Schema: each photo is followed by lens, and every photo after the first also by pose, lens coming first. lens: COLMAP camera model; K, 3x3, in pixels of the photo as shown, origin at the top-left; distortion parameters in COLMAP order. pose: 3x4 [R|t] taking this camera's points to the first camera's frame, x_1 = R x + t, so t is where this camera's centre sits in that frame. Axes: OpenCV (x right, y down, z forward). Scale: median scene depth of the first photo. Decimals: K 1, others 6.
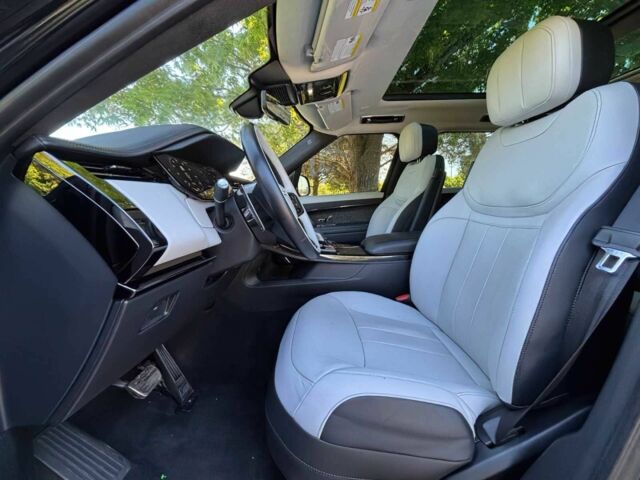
lens RADIAL K [[258.9, 0, 320.0], [0, 258.9, 240.0], [0, 0, 1]] dist [-0.003154, -0.000242]
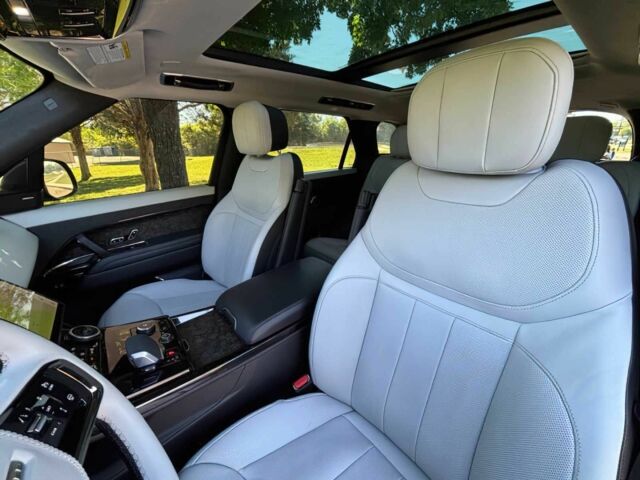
lens RADIAL K [[258.9, 0, 320.0], [0, 258.9, 240.0], [0, 0, 1]] dist [-0.003154, -0.000242]
pose [[0.764825, -0.203676, 0.611194, -0.001666], [0.088956, 0.973009, 0.212932, -0.229297], [-0.638067, -0.108486, 0.762300, 0.327980]]
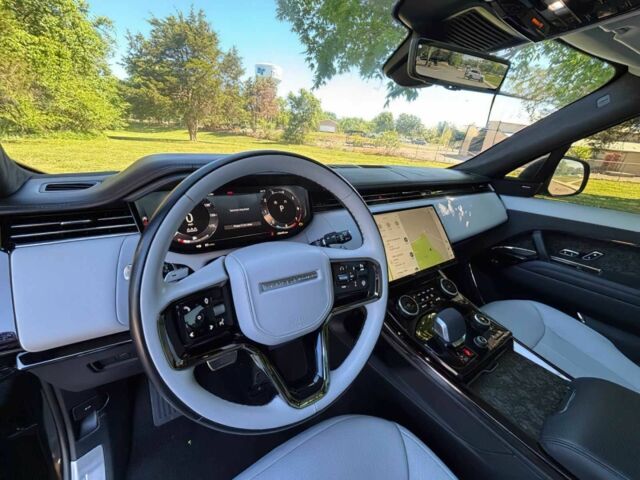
lens RADIAL K [[258.9, 0, 320.0], [0, 258.9, 240.0], [0, 0, 1]] dist [-0.003154, -0.000242]
pose [[0.571710, 0.381624, -0.726299, 0.125478], [-0.218579, 0.924091, 0.313495, -0.219376], [0.790804, -0.020474, 0.611728, 0.359353]]
